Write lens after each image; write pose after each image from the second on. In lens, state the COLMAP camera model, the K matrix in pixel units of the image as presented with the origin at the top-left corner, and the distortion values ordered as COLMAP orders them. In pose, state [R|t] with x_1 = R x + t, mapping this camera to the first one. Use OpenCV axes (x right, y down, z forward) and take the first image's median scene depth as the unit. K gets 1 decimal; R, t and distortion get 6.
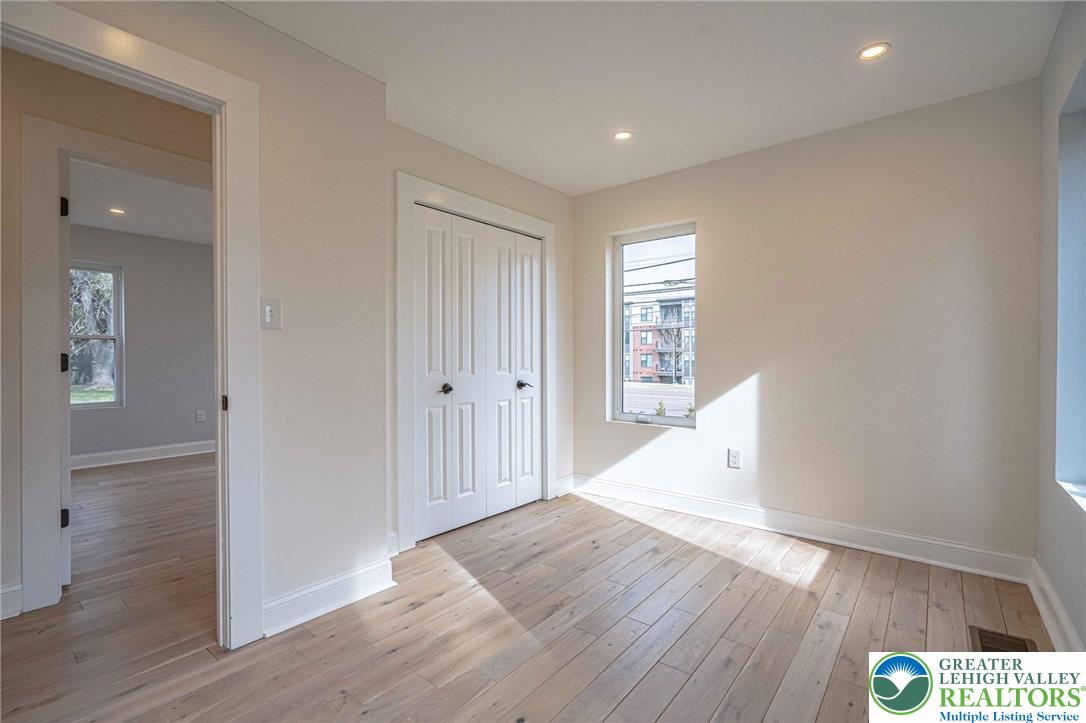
lens RADIAL K [[497.1, 0, 532.9], [0, 497.1, 360.6], [0, 0, 1]] dist [-0.002066, -0.000237]
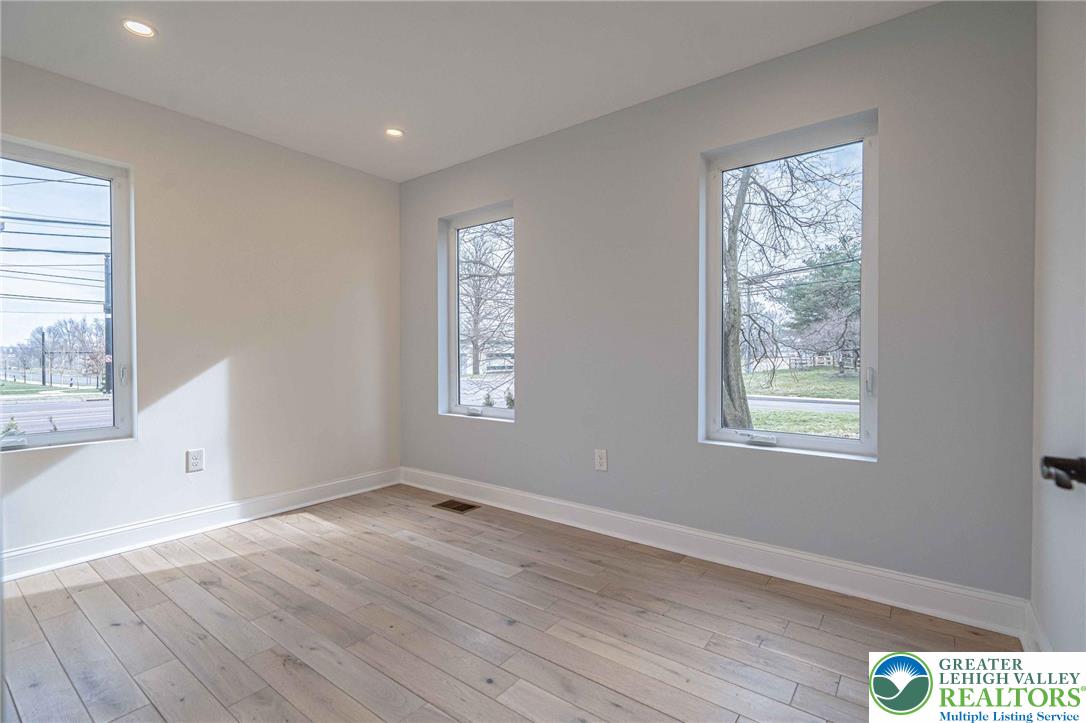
lens RADIAL K [[497.1, 0, 532.9], [0, 497.1, 360.6], [0, 0, 1]] dist [-0.002066, -0.000237]
pose [[-0.031895, -0.013903, 0.999395, -0.606676], [0.003913, 0.999894, 0.014035, 0.011265], [-0.999484, 0.004358, -0.031837, 0.523153]]
